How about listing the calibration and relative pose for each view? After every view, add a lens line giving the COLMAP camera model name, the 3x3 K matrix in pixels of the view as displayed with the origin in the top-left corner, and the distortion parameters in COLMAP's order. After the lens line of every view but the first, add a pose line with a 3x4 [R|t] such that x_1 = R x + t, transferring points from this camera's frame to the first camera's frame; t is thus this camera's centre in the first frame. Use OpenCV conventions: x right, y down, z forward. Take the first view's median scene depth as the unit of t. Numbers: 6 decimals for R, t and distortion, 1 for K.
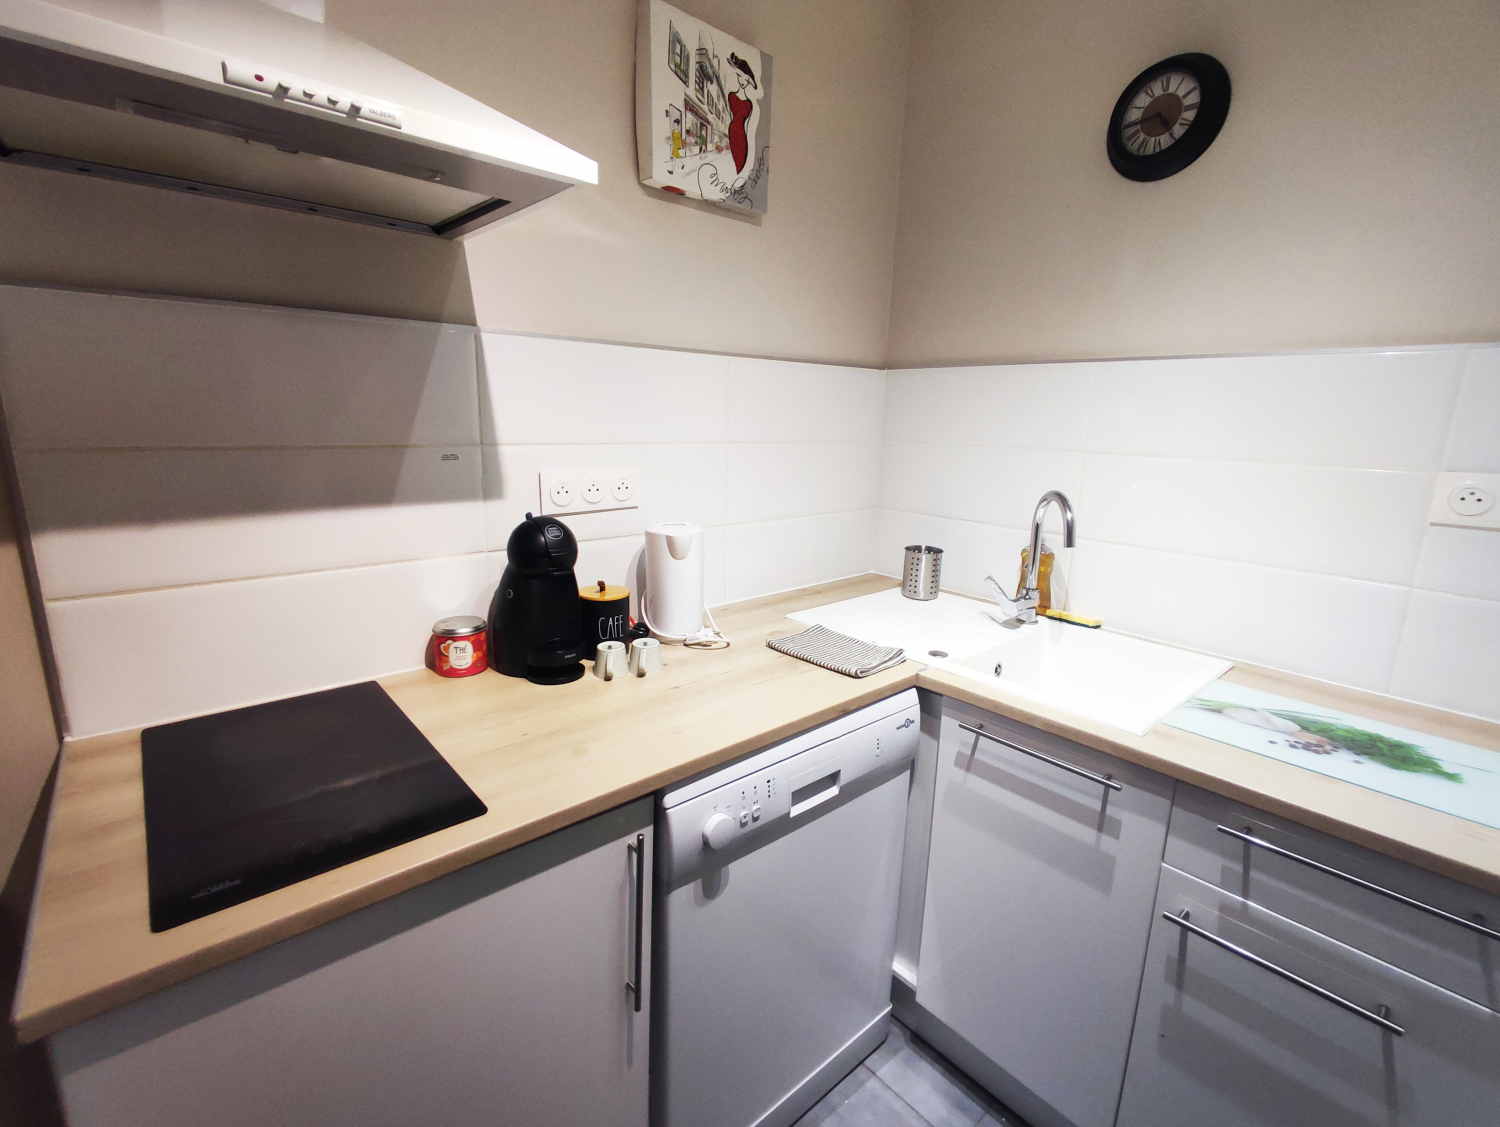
lens RADIAL K [[694.3, 0, 750.0], [0, 694.3, 563.5], [0, 0, 1]] dist [0.000143, -0.000114]
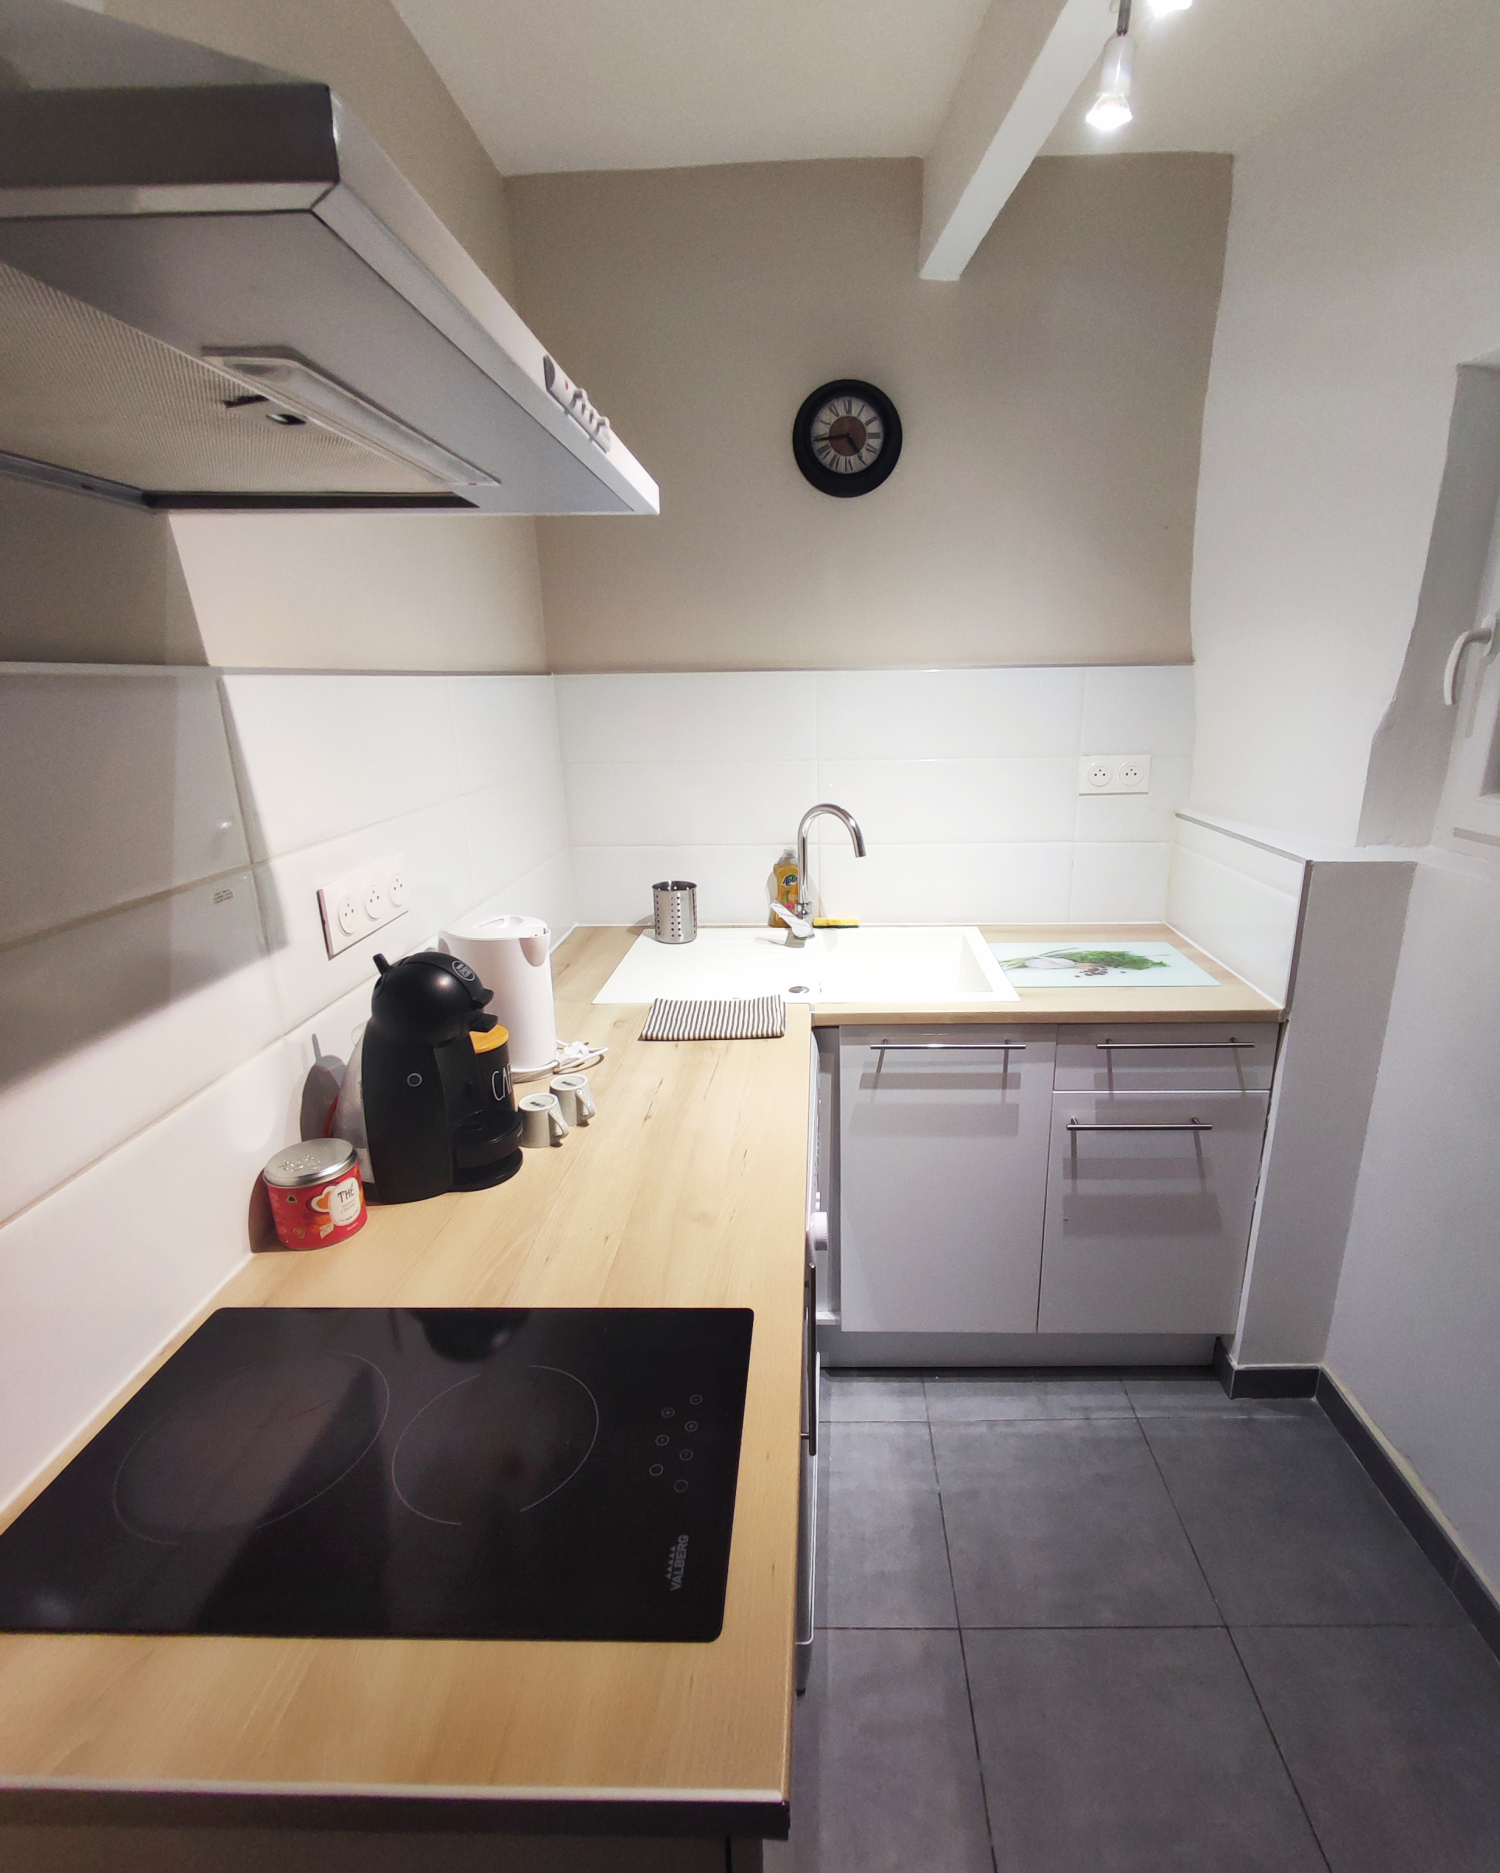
lens RADIAL K [[889.9, 0, 788.8], [0, 889.9, 931.9], [0, 0, 1]] dist [0.012726, 0.000100]
pose [[0.686532, -0.236916, 0.687418, -0.647843], [0.190337, 0.971016, 0.144566, -0.147064], [-0.701744, 0.031592, 0.711728, 0.141550]]
